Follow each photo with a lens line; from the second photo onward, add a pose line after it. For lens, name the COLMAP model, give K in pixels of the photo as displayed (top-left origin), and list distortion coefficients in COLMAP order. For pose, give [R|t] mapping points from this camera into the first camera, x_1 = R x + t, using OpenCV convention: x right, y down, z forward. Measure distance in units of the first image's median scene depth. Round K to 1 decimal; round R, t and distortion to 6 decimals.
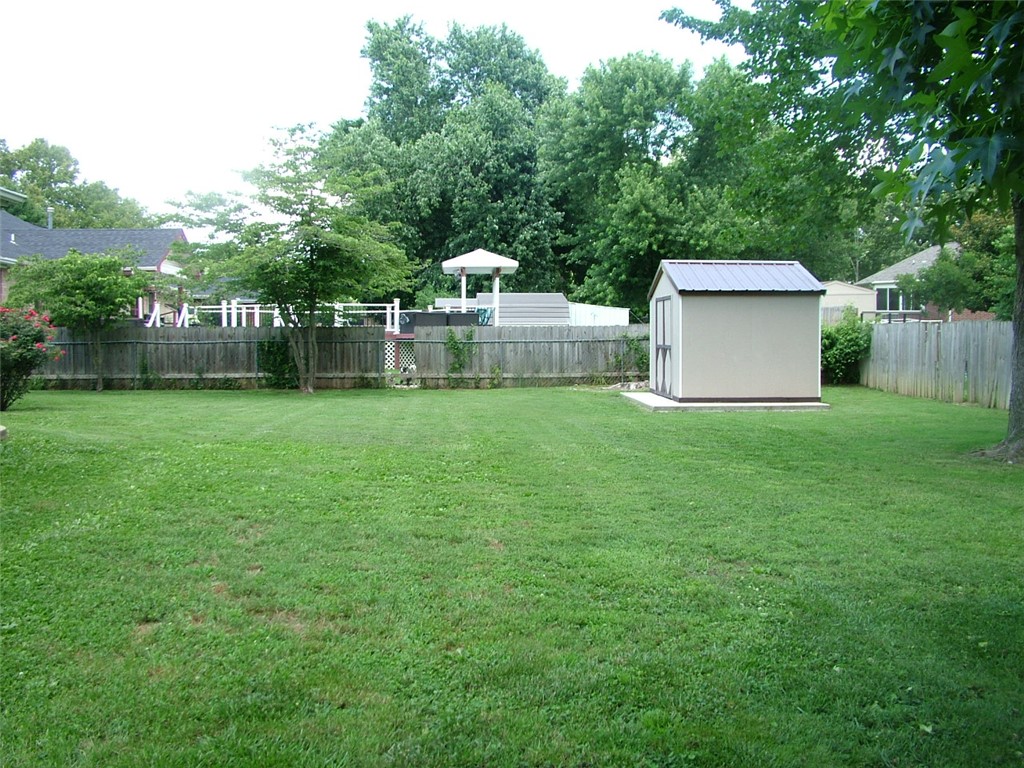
lens RADIAL K [[1052.9, 0, 517.3], [0, 1052.9, 379.9], [0, 0, 1]] dist [-0.136542, 0.104431]
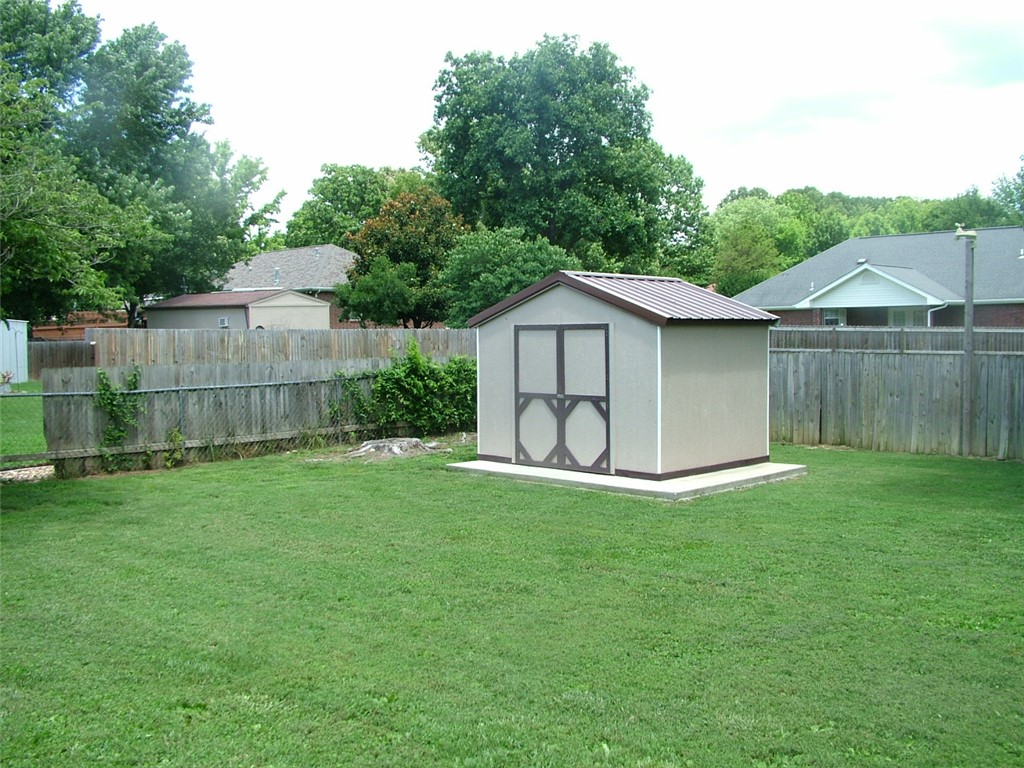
lens RADIAL K [[1052.9, 0, 517.3], [0, 1052.9, 379.9], [0, 0, 1]] dist [-0.136542, 0.104431]
pose [[0.716756, -0.032855, 0.696550, -0.296338], [0.034044, 0.999347, 0.012105, -0.042686], [-0.696493, 0.015037, 0.717406, 0.429058]]
